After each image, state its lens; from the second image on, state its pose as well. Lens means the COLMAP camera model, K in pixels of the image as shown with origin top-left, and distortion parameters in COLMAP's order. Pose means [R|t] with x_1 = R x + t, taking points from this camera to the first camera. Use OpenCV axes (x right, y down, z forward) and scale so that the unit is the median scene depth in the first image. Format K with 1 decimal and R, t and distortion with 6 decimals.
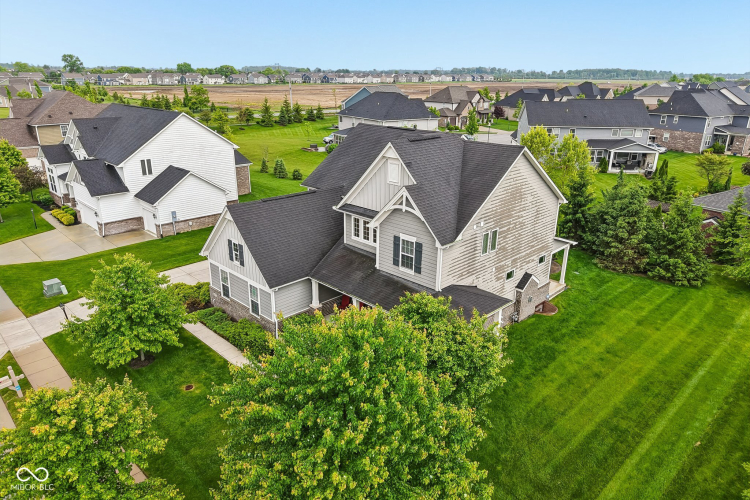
lens RADIAL K [[505.4, 0, 375.7], [0, 505.4, 251.1], [0, 0, 1]] dist [0.020716, -0.017234]
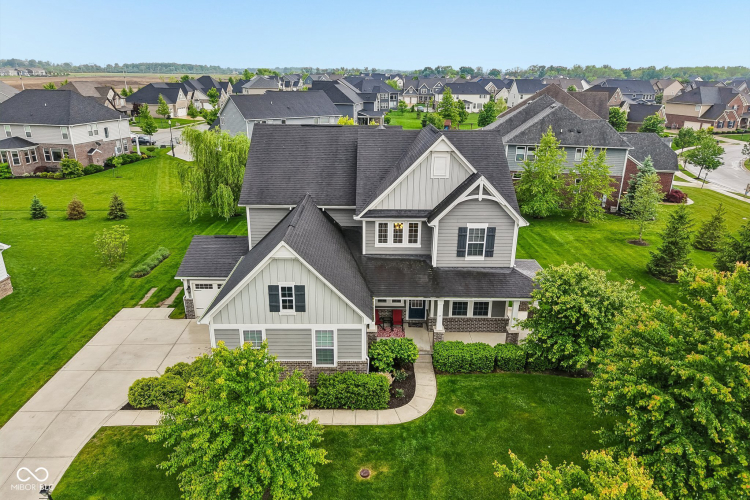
lens RADIAL K [[505.4, 0, 373.4], [0, 505.4, 249.7], [0, 0, 1]] dist [0.020716, -0.017234]
pose [[0.702379, -0.240909, 0.669796, -0.687085], [0.235463, 0.966646, 0.100761, -0.116381], [-0.671729, 0.086940, 0.735677, 0.341077]]
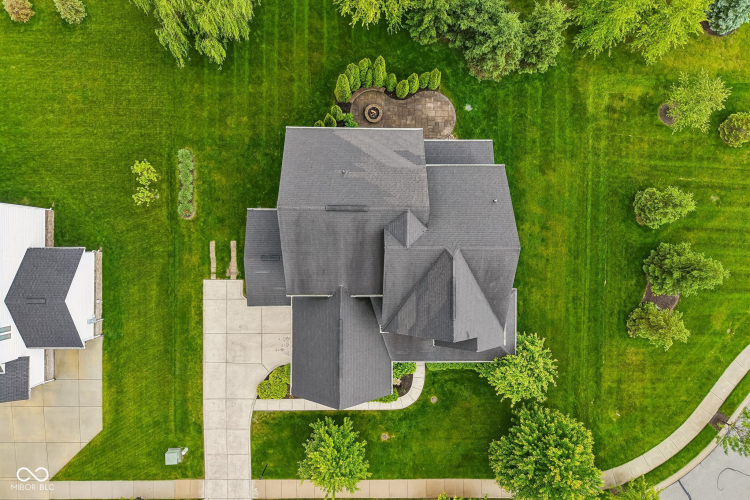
lens RADIAL K [[505.4, 0, 378.3], [0, 505.4, 249.9], [0, 0, 1]] dist [0.020716, -0.017234]
pose [[0.711509, -0.702619, 0.009045, 0.041401], [0.206882, 0.221767, 0.952901, -1.314916], [-0.671532, -0.676126, 0.303148, 0.796923]]
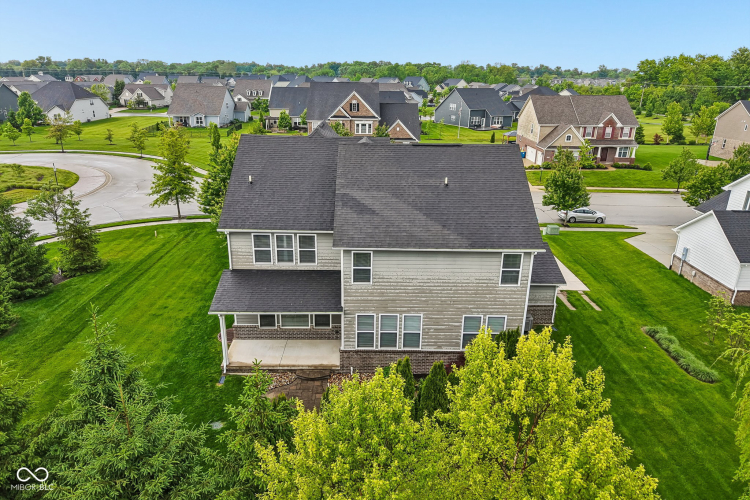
lens RADIAL K [[505.4, 0, 373.9], [0, 505.4, 251.3], [0, 0, 1]] dist [0.020716, -0.017234]
pose [[-0.699135, 0.222234, -0.679575, 0.827501], [-0.259071, 0.807140, 0.530478, -0.608955], [0.666402, 0.546934, -0.506726, 1.741225]]
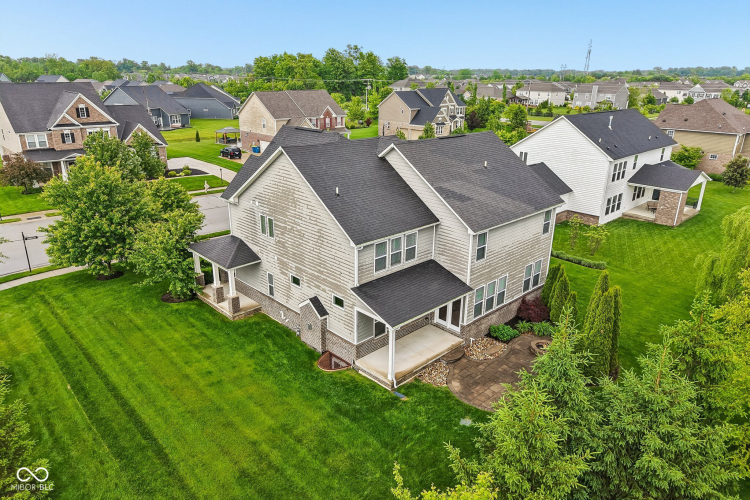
lens RADIAL K [[505.4, 0, 380.9], [0, 505.4, 247.7], [0, 0, 1]] dist [0.020716, -0.017234]
pose [[-0.009471, 0.319678, -0.947479, 1.183984], [-0.348345, 0.887114, 0.302793, -0.365964], [0.937318, 0.332918, 0.102956, 1.056865]]
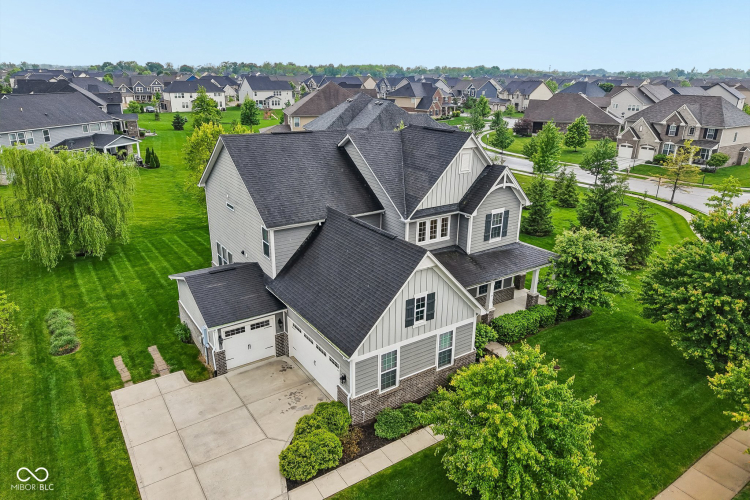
lens RADIAL K [[505.4, 0, 376.3], [0, 505.4, 249.7], [0, 0, 1]] dist [0.020716, -0.017234]
pose [[0.193271, -0.335216, 0.922105, -0.959996], [0.318277, 0.910421, 0.264258, -0.300133], [-0.928087, 0.242411, 0.282649, 0.833074]]
